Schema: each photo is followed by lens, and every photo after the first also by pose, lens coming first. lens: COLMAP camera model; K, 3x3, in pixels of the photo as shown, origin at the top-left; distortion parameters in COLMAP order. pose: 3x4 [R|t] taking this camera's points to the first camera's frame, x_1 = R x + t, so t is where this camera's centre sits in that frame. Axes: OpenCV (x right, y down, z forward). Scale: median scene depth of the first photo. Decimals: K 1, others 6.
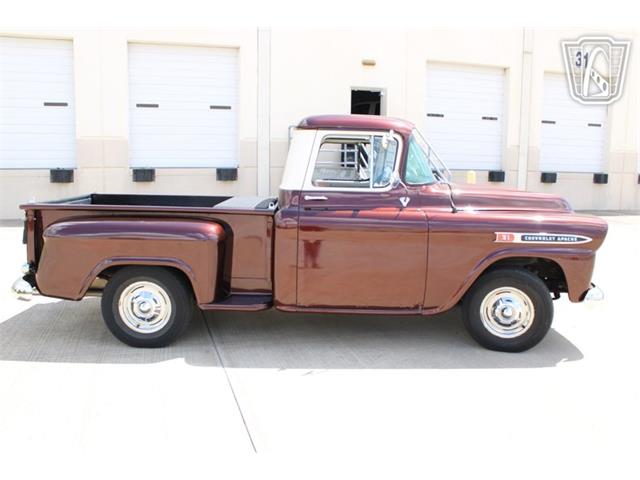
lens RADIAL K [[583.6, 0, 322.2], [0, 583.6, 241.5], [0, 0, 1]] dist [-0.093166, 0.000000]
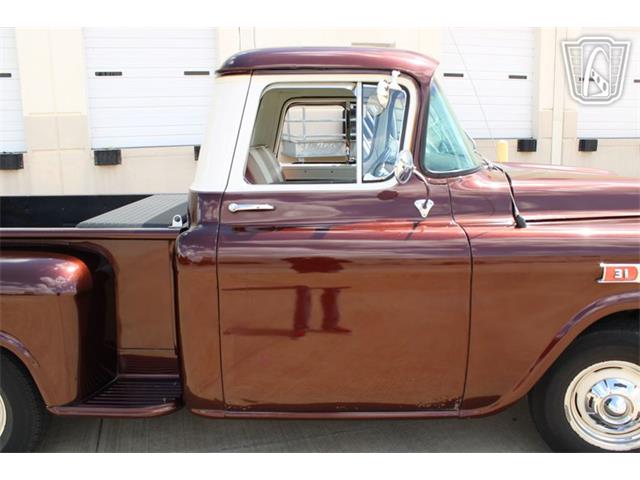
lens RADIAL K [[607.1, 0, 321.7], [0, 607.1, 241.3], [0, 0, 1]] dist [-0.081455, 0.000000]
pose [[0.999495, -0.027703, -0.015548, 0.056429], [0.028294, 0.998833, 0.039148, -0.060908], [0.014446, -0.039568, 0.999112, 0.445846]]
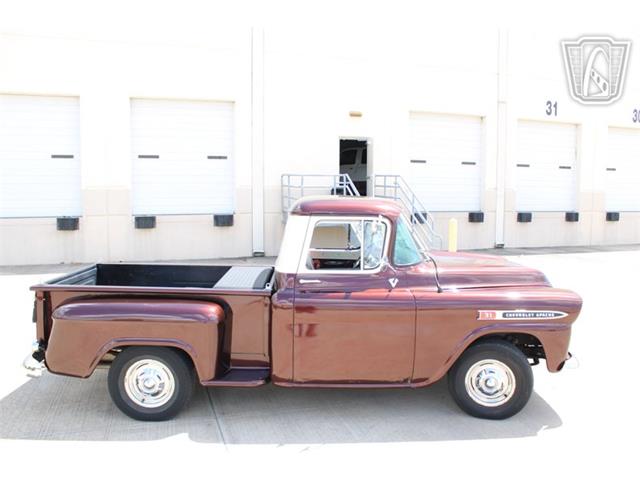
lens RADIAL K [[551.1, 0, 326.6], [0, 551.1, 238.2], [0, 0, 1]] dist [-0.140458, 0.096386]
pose [[0.999628, -0.010636, 0.025116, -0.005037], [0.011835, 0.998774, -0.048064, -0.099884], [-0.024574, 0.048343, 0.998528, -0.003734]]
